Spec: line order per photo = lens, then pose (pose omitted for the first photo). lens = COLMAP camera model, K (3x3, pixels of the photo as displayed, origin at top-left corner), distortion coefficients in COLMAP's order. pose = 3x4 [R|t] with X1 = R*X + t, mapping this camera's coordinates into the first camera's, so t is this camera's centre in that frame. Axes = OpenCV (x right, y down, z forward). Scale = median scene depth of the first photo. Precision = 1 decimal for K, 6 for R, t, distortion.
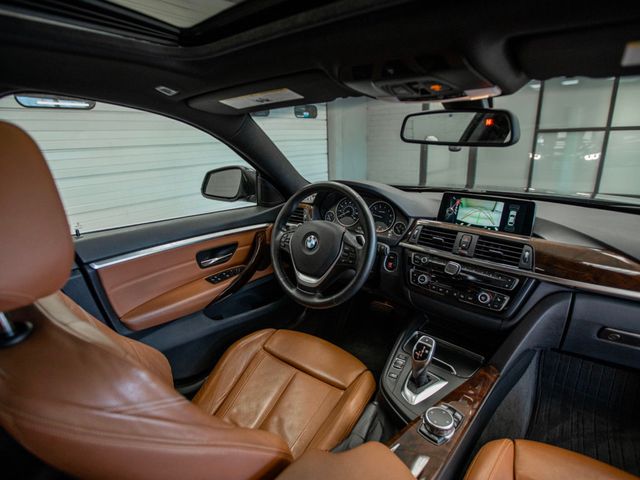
lens RADIAL K [[339.1, 0, 320.0], [0, 339.1, 240.0], [0, 0, 1]] dist [-0.043634, -0.000047]
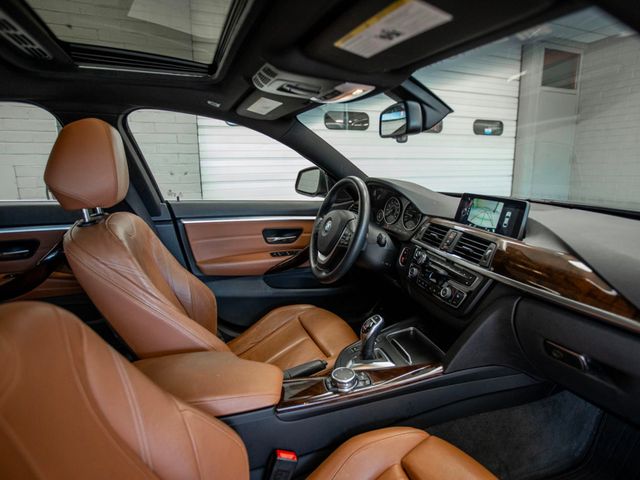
lens RADIAL K [[356.4, 0, 320.0], [0, 356.4, 240.0], [0, 0, 1]] dist [-0.012130, -0.000377]
pose [[0.874253, 0.130989, -0.467465, 0.509586], [-0.160775, 0.986694, -0.024198, 0.085284], [0.458075, 0.096312, 0.883681, -0.091902]]
